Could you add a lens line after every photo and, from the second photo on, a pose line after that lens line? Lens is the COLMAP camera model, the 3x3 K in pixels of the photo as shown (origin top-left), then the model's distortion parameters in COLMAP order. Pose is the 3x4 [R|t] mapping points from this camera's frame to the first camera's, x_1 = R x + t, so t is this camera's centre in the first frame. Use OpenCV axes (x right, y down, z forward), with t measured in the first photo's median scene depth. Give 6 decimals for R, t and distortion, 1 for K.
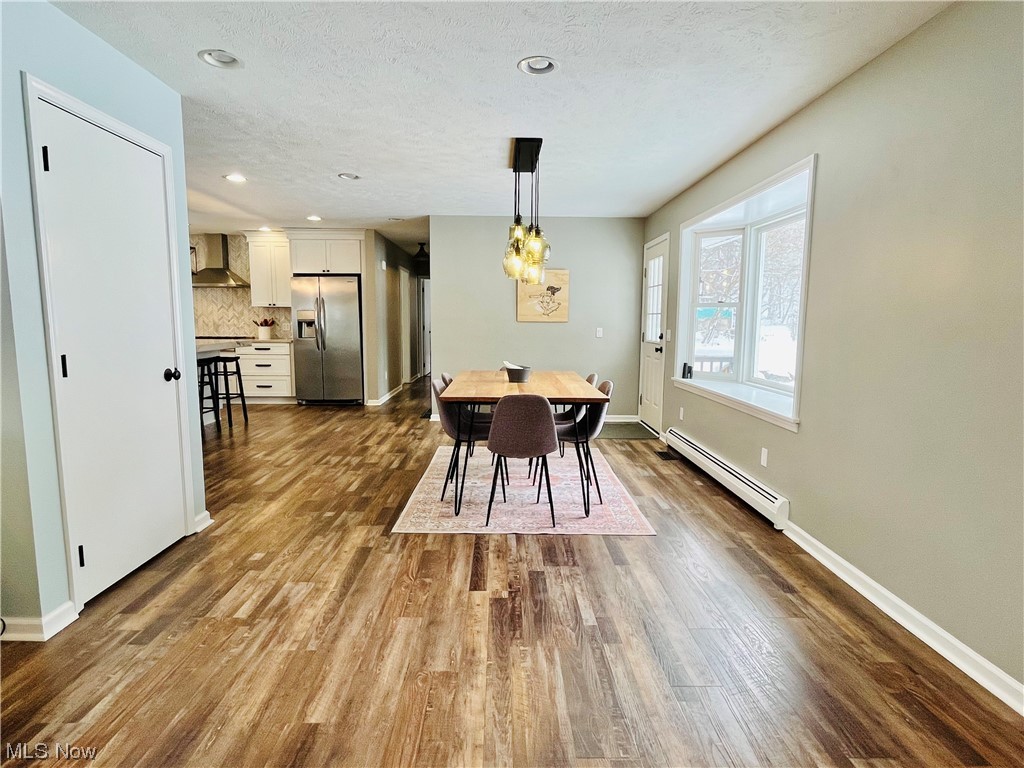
lens RADIAL K [[543.9, 0, 514.3], [0, 543.9, 383.9], [0, 0, 1]] dist [0.004226, -0.000117]
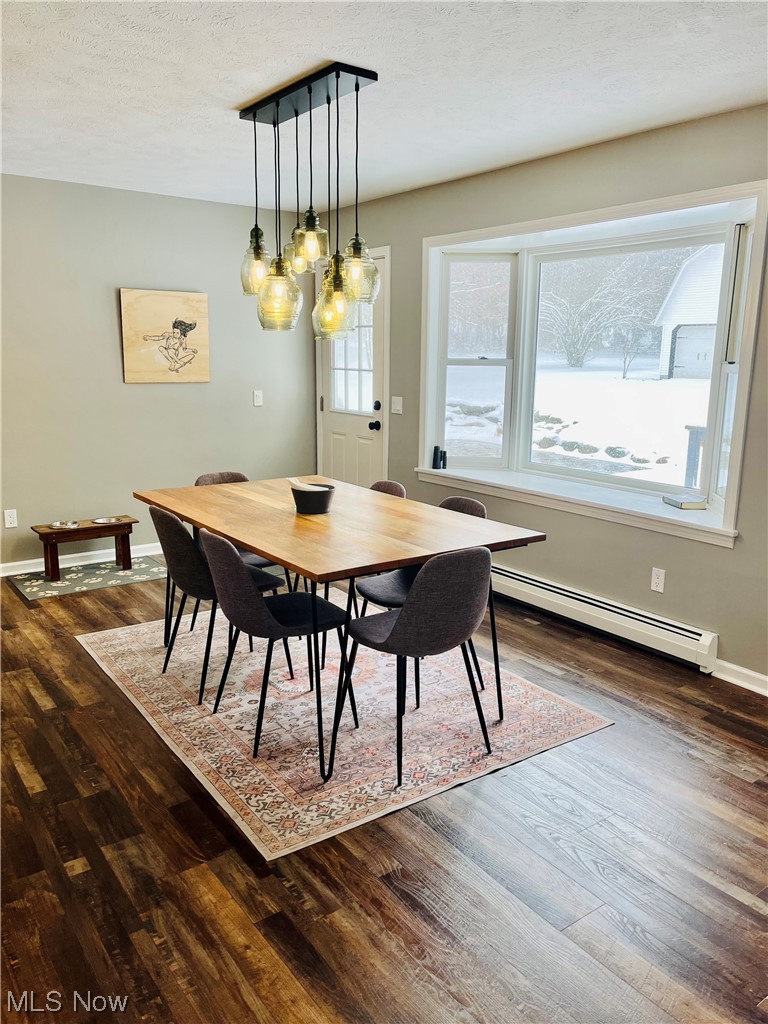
lens RADIAL K [[769.9, 0, 385.5], [0, 769.9, 518.5], [0, 0, 1]] dist [0.022019, 0.001357]
pose [[0.817769, -0.119573, 0.562989, -0.422844], [0.061326, 0.990715, 0.121339, -0.098953], [-0.572270, -0.064702, 0.817509, 0.323113]]
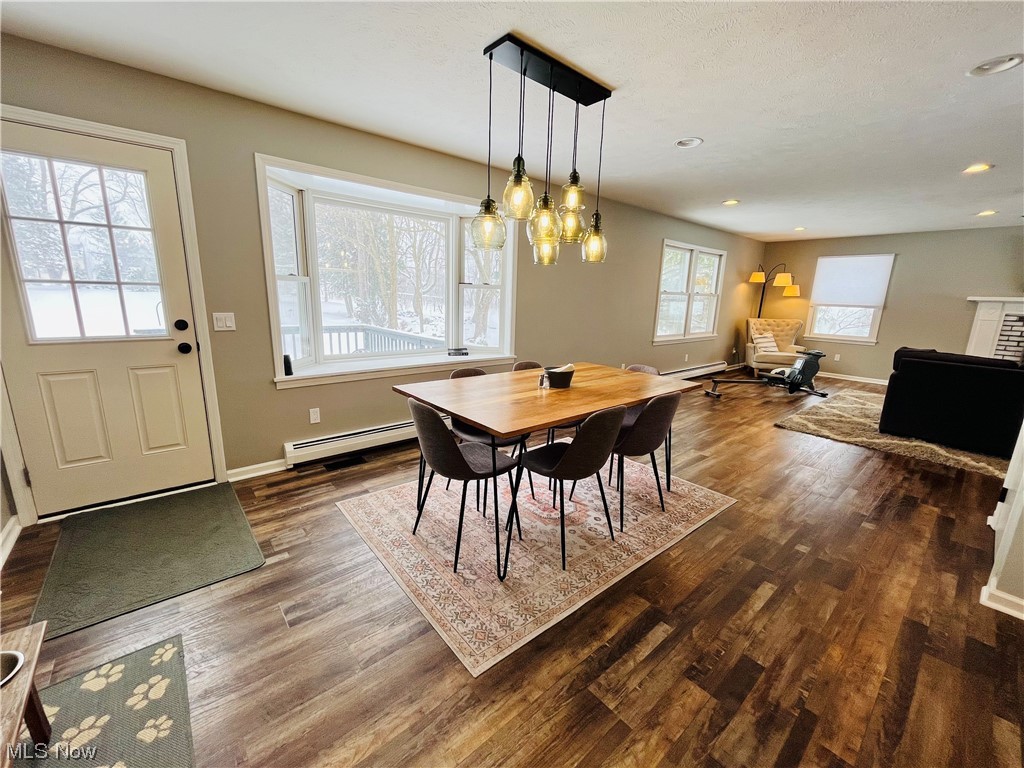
lens RADIAL K [[415.1, 0, 511.4], [0, 415.1, 382.8], [0, 0, 1]] dist [-0.002710, 0.000834]
pose [[-0.631326, -0.184382, 0.753281, -0.456463], [0.059331, 0.956996, 0.283970, -0.206215], [-0.773245, 0.223970, -0.593236, 1.555689]]
